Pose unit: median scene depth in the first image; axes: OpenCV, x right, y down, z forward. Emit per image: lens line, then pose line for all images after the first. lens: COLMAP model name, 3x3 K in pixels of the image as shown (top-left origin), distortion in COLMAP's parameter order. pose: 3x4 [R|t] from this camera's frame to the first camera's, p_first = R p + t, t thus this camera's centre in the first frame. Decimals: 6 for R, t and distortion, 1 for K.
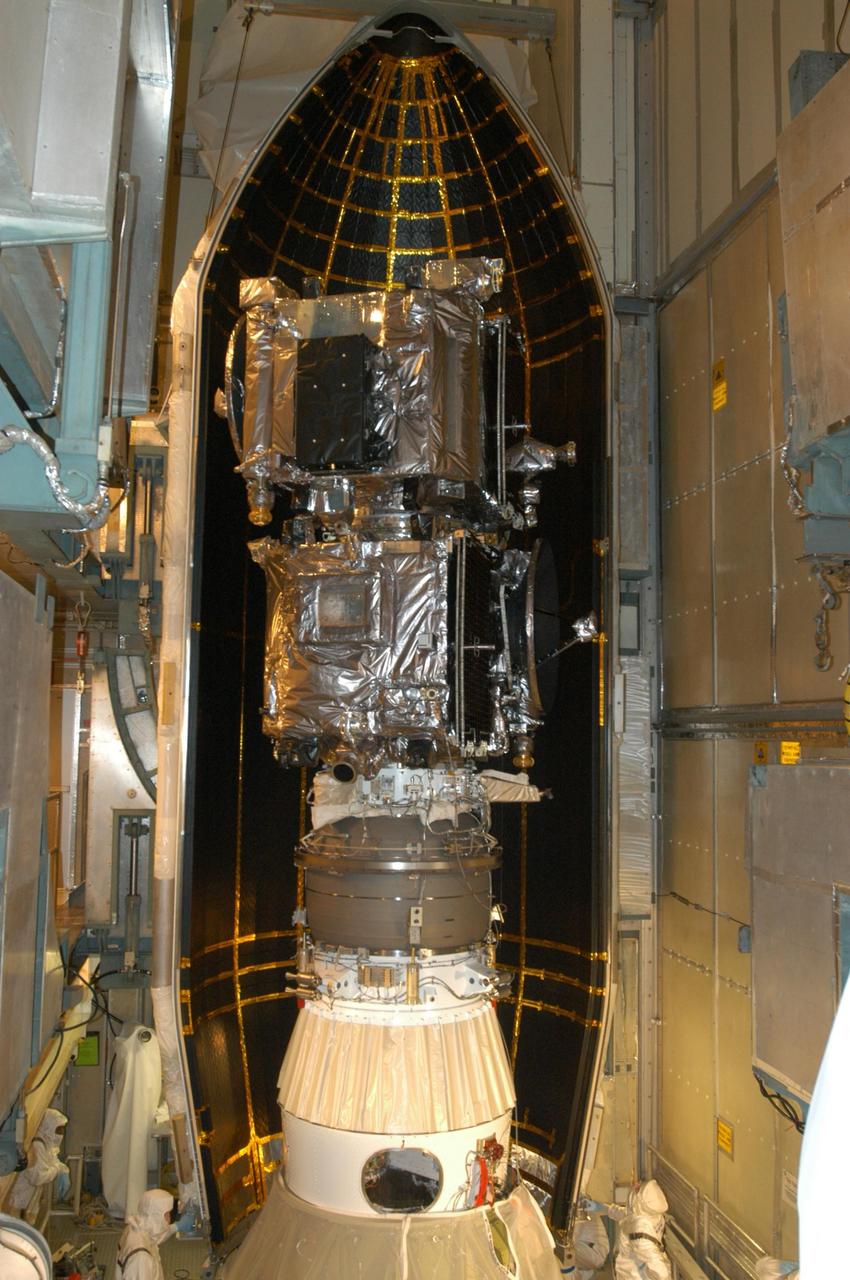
lens RADIAL K [[1182.7, 0, 417.1], [0, 1182.7, 635.7], [0, 0, 1]] dist [-0.056731, 0.061835]
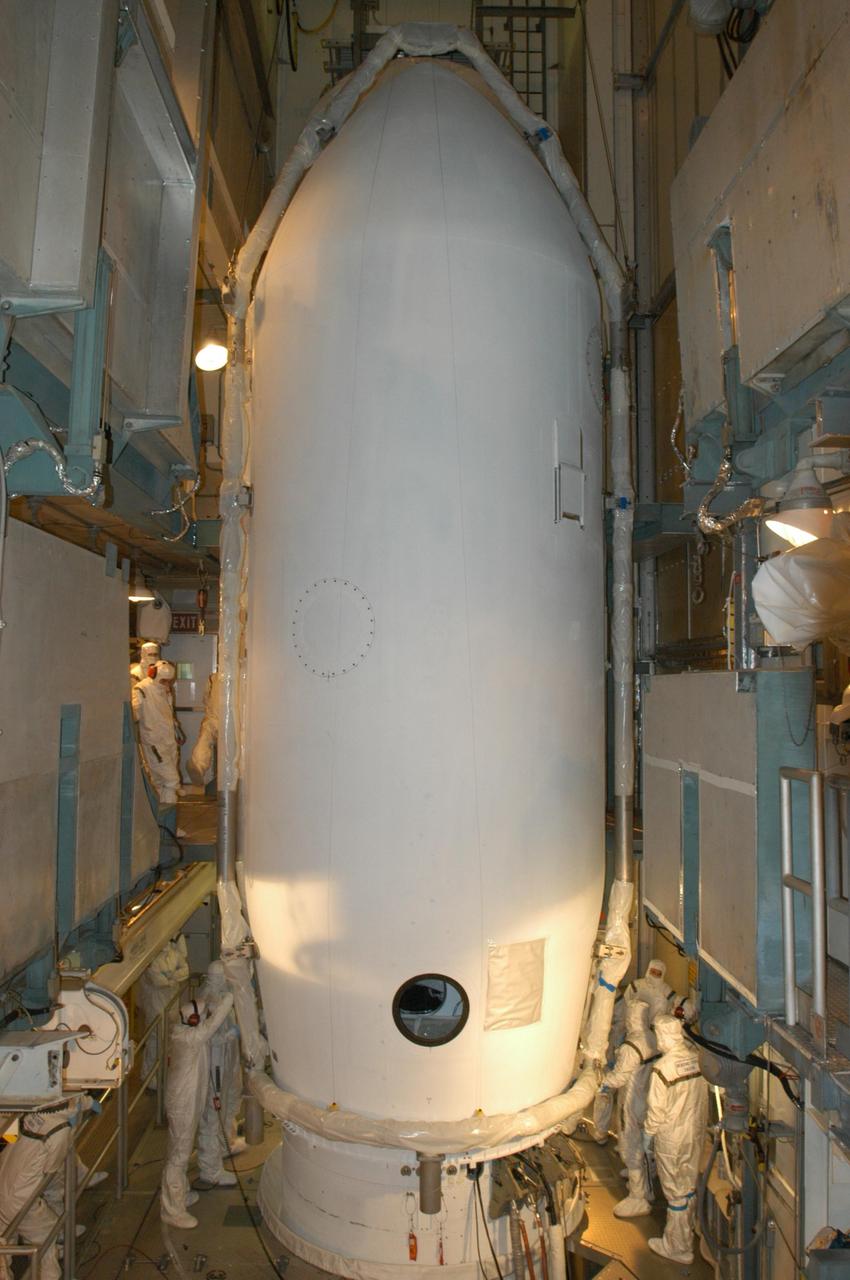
lens RADIAL K [[960.7, 0, 421.5], [0, 960.7, 632.0], [0, 0, 1]] dist [-0.085680, 0.057693]
pose [[0.990557, -0.013075, -0.136475, 0.145058], [0.017875, 0.999262, 0.034001, 0.016523], [0.135930, -0.036119, 0.990060, -0.061817]]
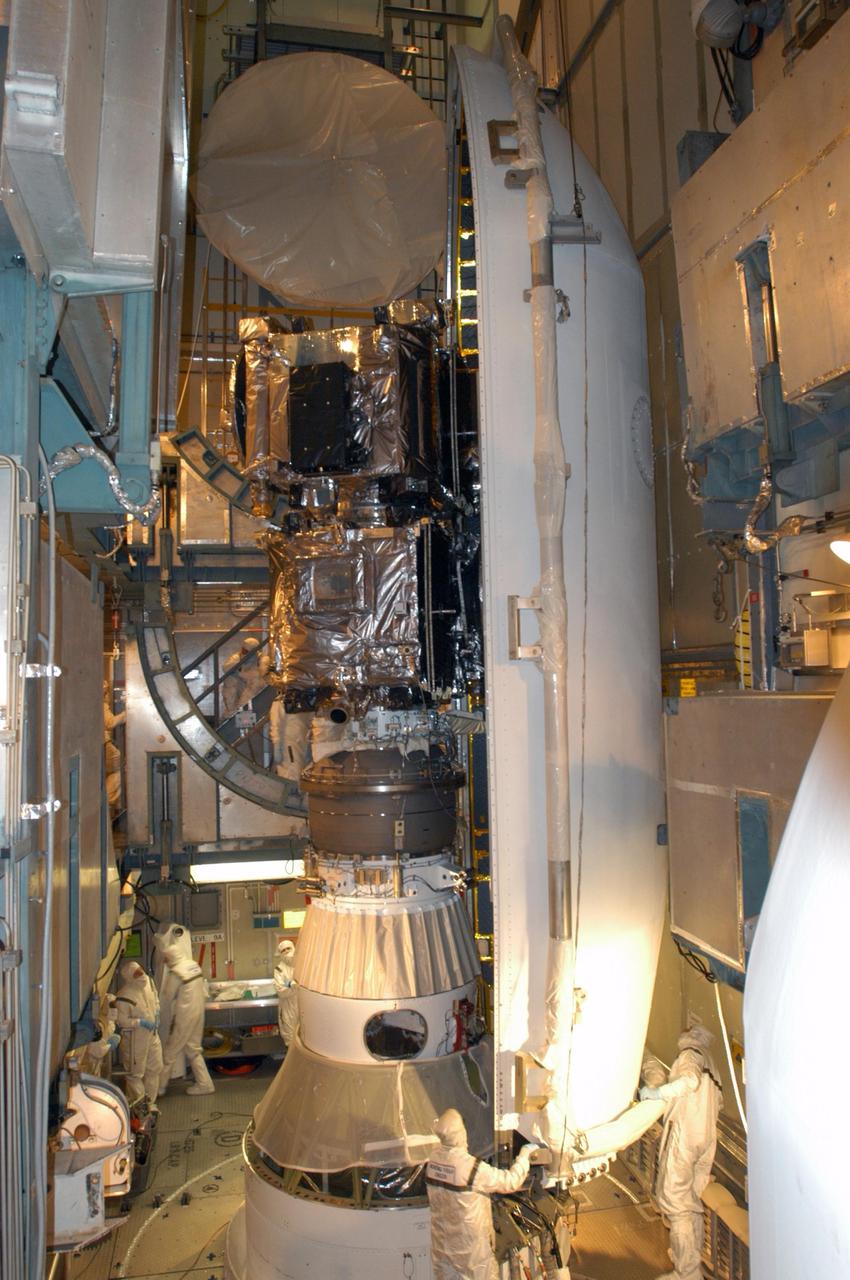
lens RADIAL K [[952.5, 0, 419.4], [0, 952.5, 632.9], [0, 0, 1]] dist [-0.084936, 0.053660]
pose [[0.998304, -0.032261, 0.048457, -0.021679], [0.030738, 0.999020, 0.031847, -0.000749], [-0.049437, -0.030304, 0.998317, -0.002149]]
